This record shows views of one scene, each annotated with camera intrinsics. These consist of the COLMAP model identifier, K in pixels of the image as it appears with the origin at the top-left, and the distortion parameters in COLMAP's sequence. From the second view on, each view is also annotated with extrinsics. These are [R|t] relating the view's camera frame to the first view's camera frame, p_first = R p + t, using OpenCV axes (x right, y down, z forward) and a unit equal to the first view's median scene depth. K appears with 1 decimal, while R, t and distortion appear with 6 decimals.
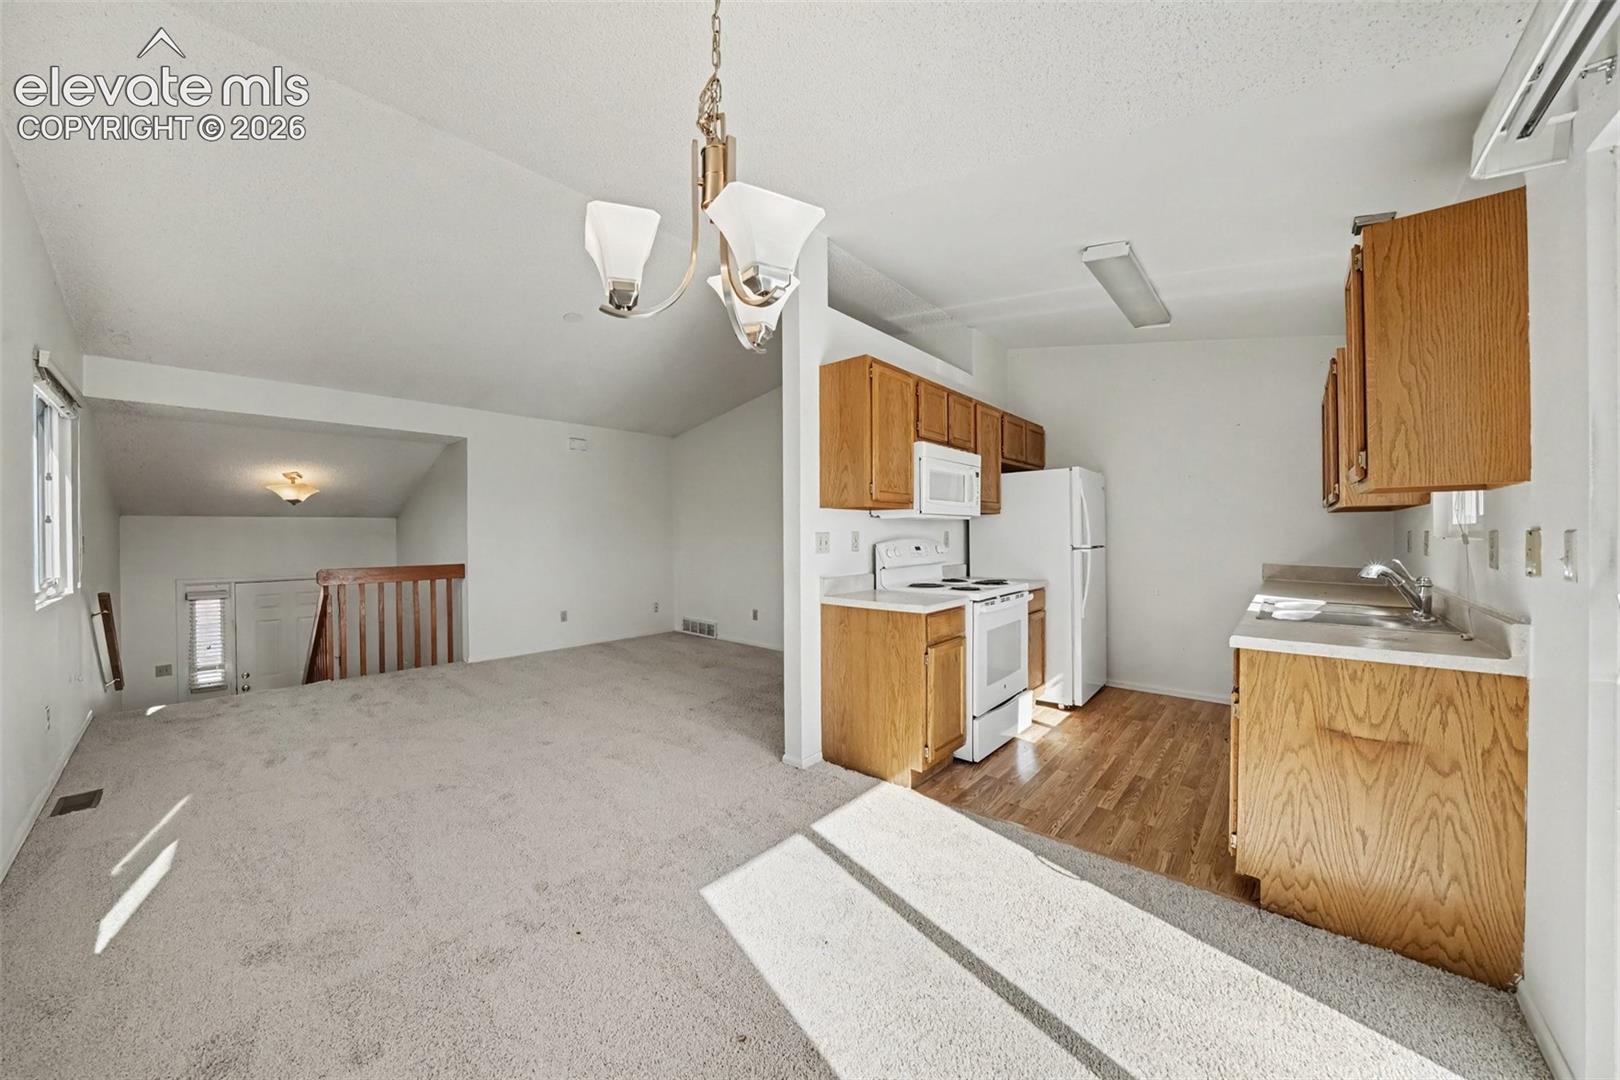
lens RADIAL K [[579.6, 0, 804.0], [0, 579.6, 537.0], [0, 0, 1]] dist [-0.014449, 0.000999]
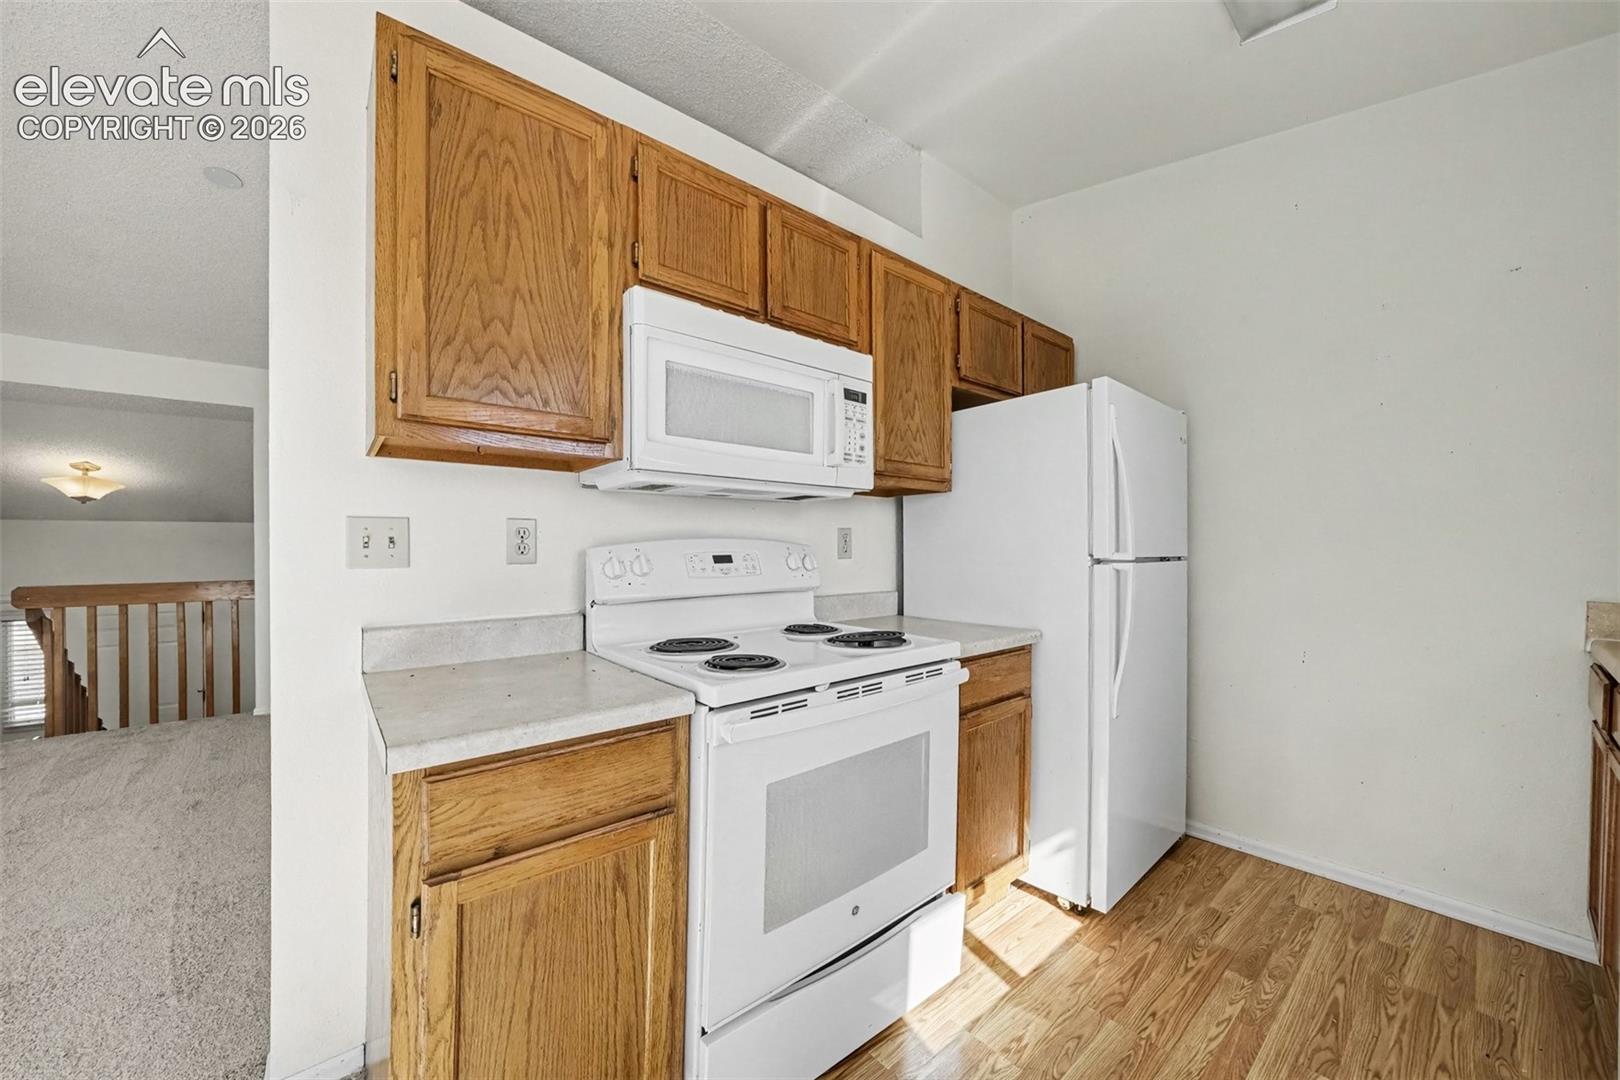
lens RADIAL K [[579.6, 0, 826.2], [0, 579.6, 560.8], [0, 0, 1]] dist [-0.014449, 0.000999]
pose [[0.988522, 0.004722, -0.151003, 0.300366], [-0.002806, 0.999913, 0.012902, 0.012687], [0.151051, -0.012330, 0.988449, 0.478881]]
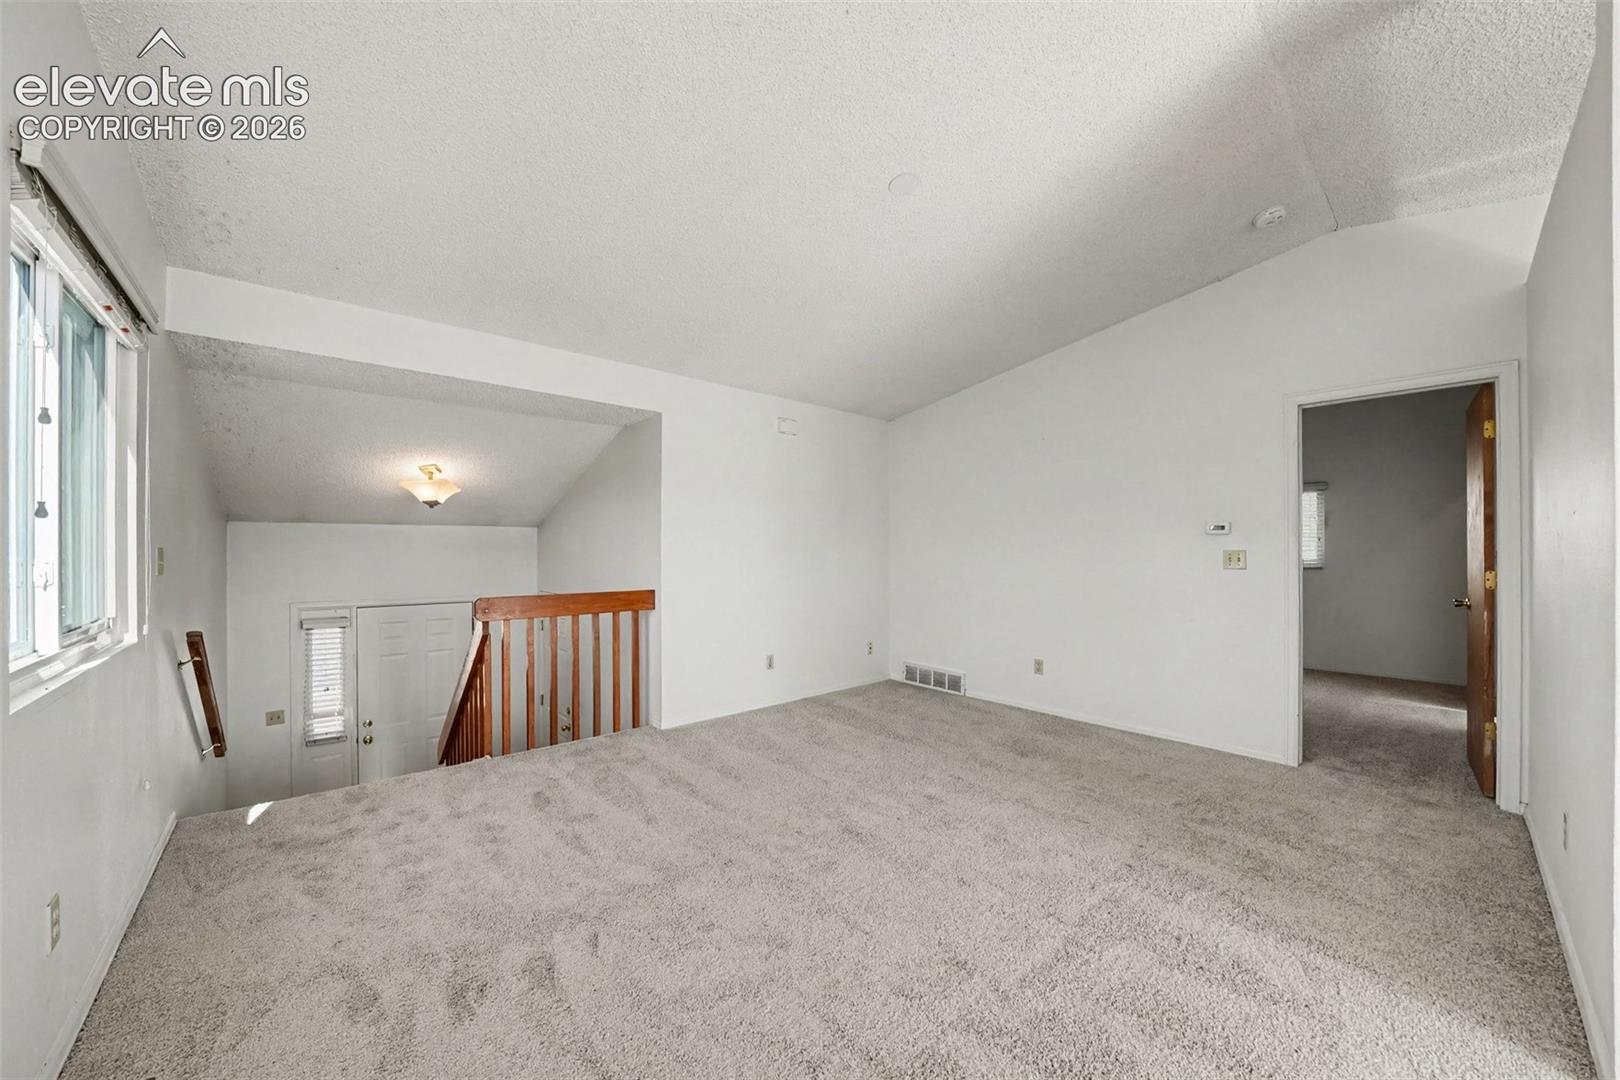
lens RADIAL K [[579.6, 0, 787.6], [0, 579.6, 550.9], [0, 0, 1]] dist [-0.014449, 0.000999]
pose [[0.993001, 0.007545, -0.117867, -0.418886], [-0.007996, 0.999962, -0.003349, -0.000447], [0.117837, 0.004268, 0.993024, 0.377253]]
